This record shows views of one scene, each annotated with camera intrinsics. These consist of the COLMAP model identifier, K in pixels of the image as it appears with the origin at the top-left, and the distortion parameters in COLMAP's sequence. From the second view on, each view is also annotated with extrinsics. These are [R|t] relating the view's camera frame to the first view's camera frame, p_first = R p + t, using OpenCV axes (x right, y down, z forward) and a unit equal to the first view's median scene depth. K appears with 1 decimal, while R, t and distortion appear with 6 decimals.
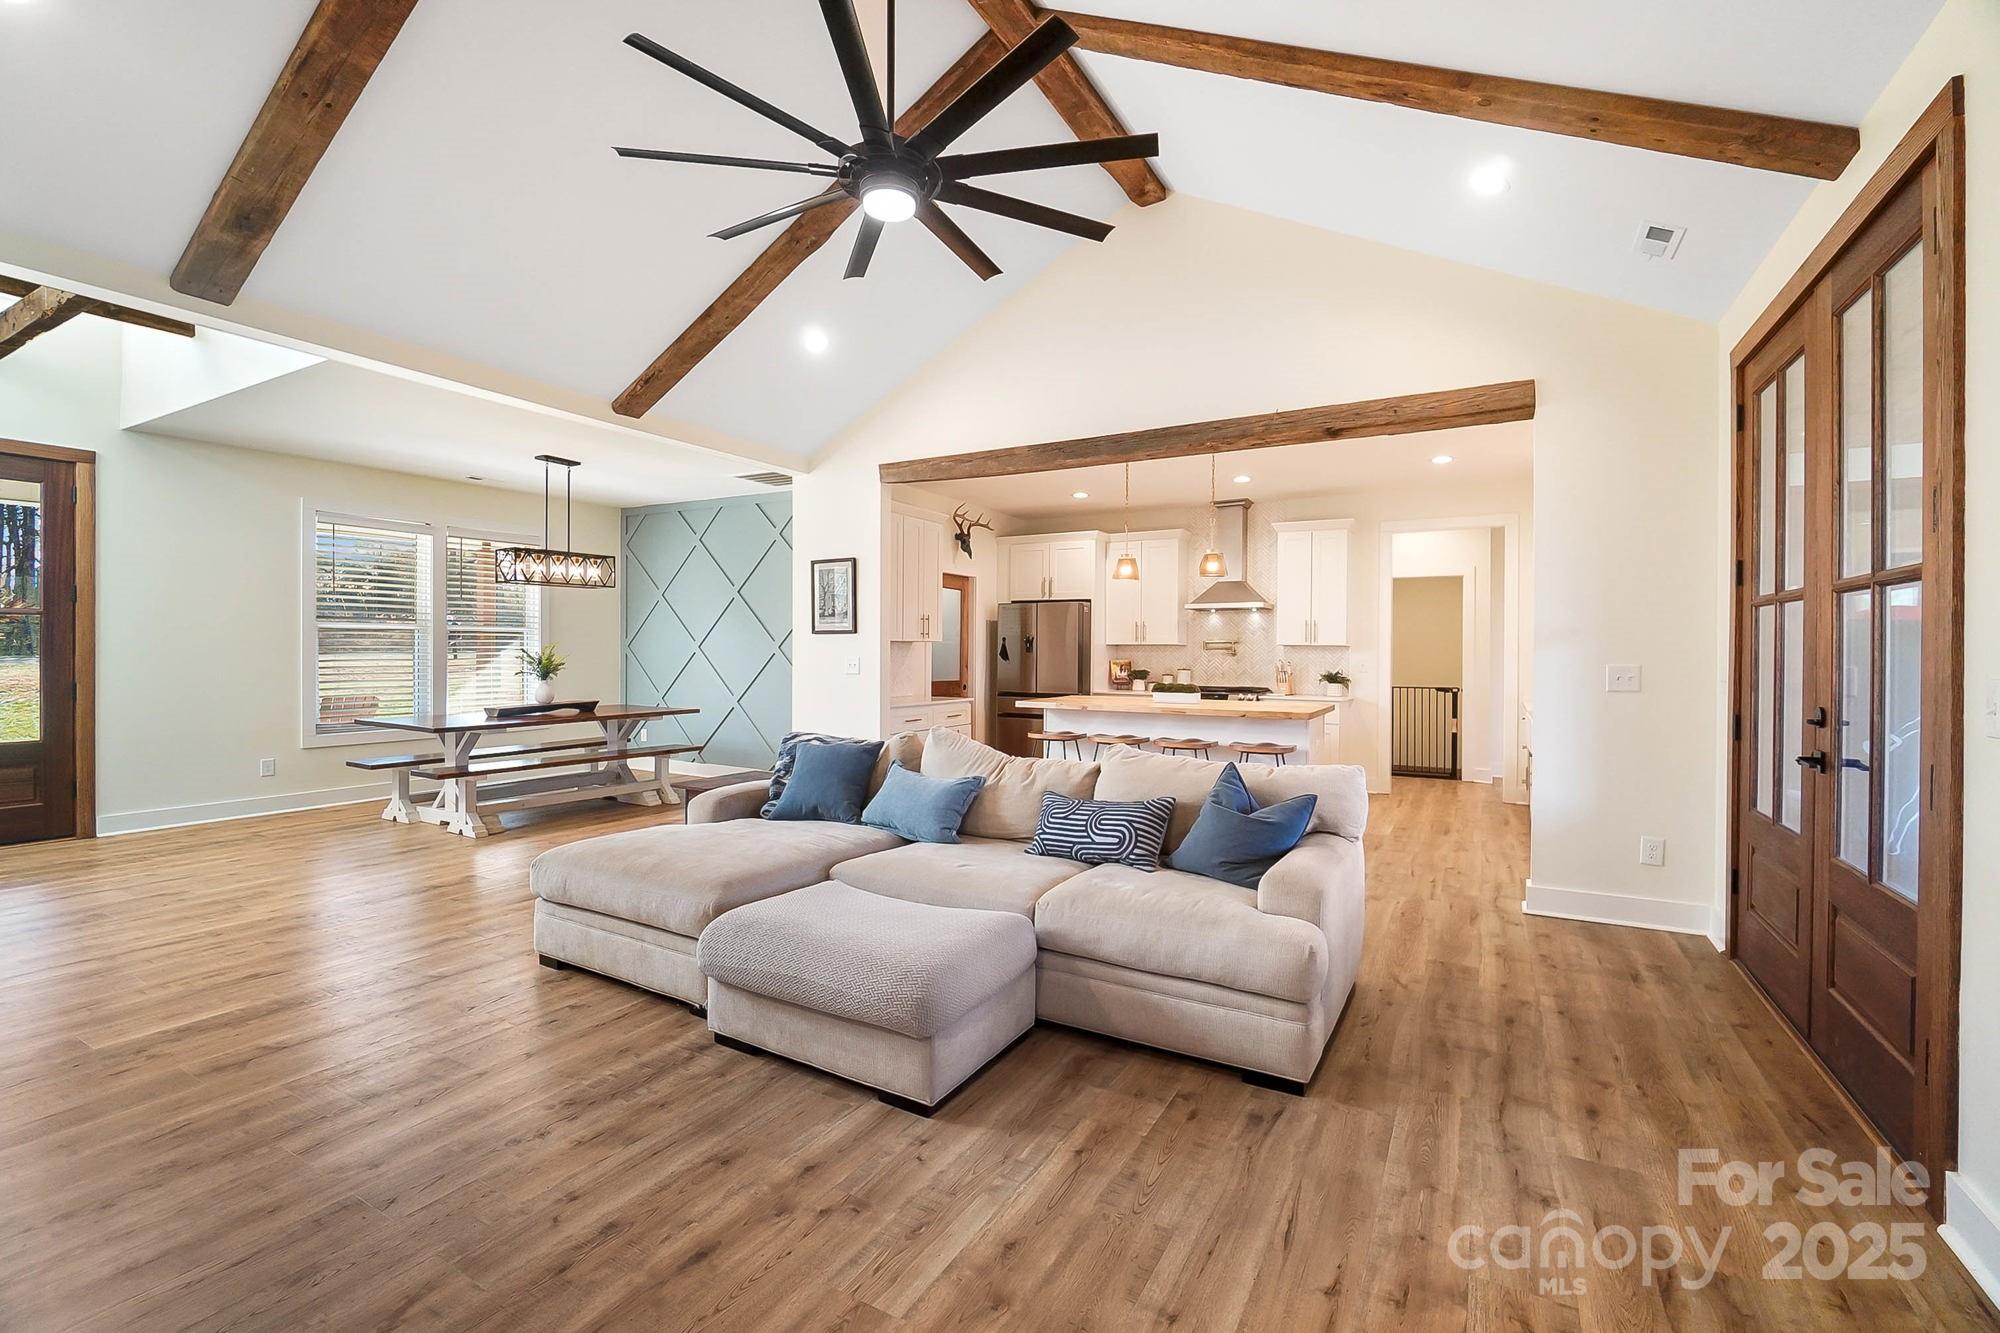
lens RADIAL K [[895.1, 0, 993.5], [0, 895.1, 656.9], [0, 0, 1]] dist [-0.004446, -0.000831]
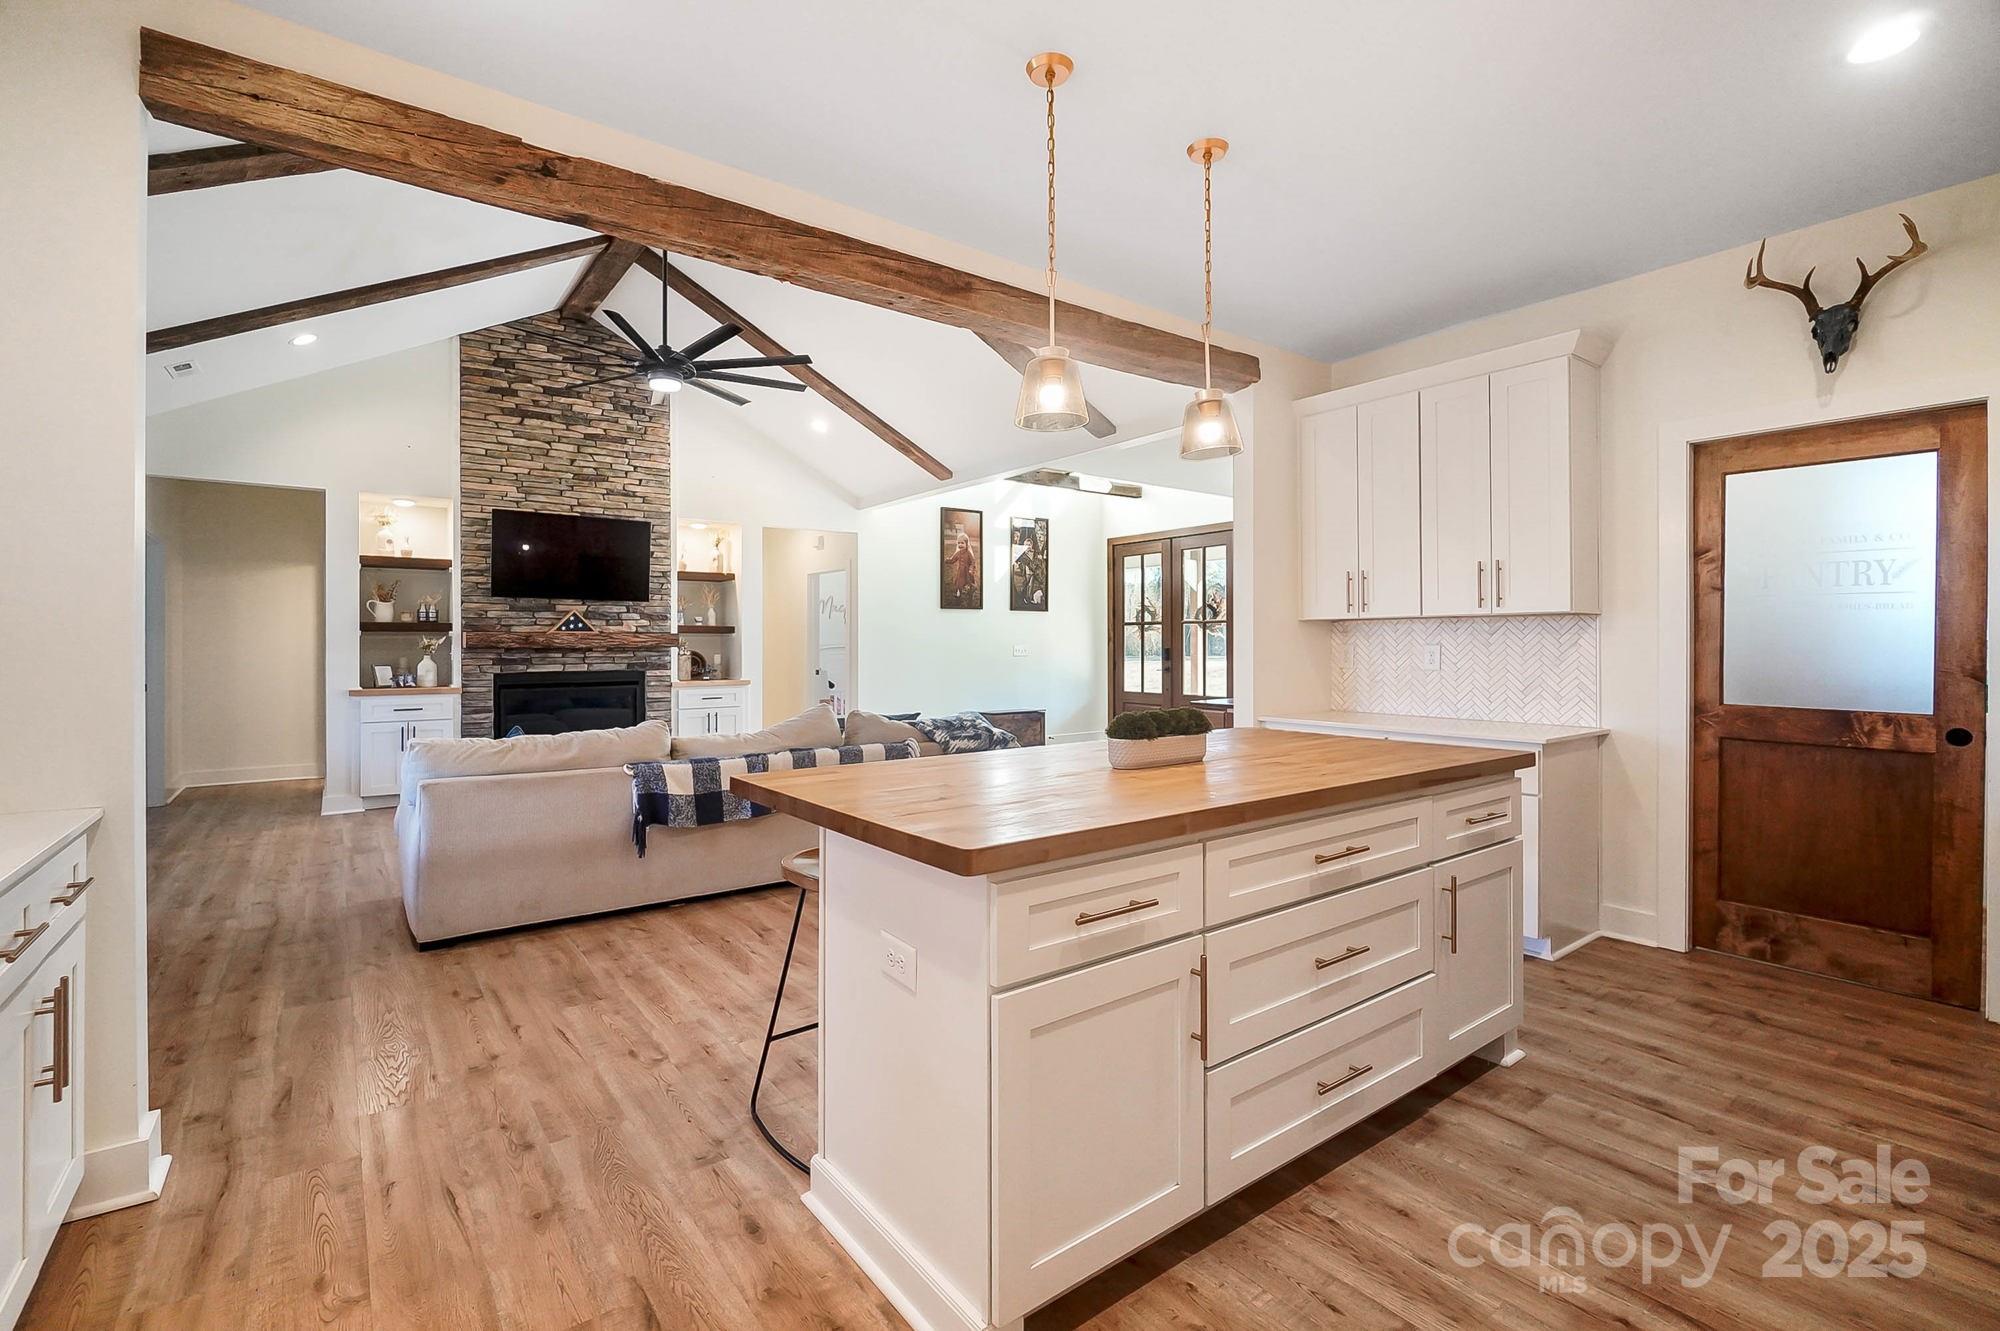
lens RADIAL K [[895.1, 0, 965.2], [0, 895.1, 645.0], [0, 0, 1]] dist [-0.004446, -0.000831]
pose [[-0.435505, -0.002846, -0.900182, 0.428347], [-0.007895, 0.999969, 0.000659, 0.001430], [0.900152, 0.007394, -0.435513, 0.814796]]
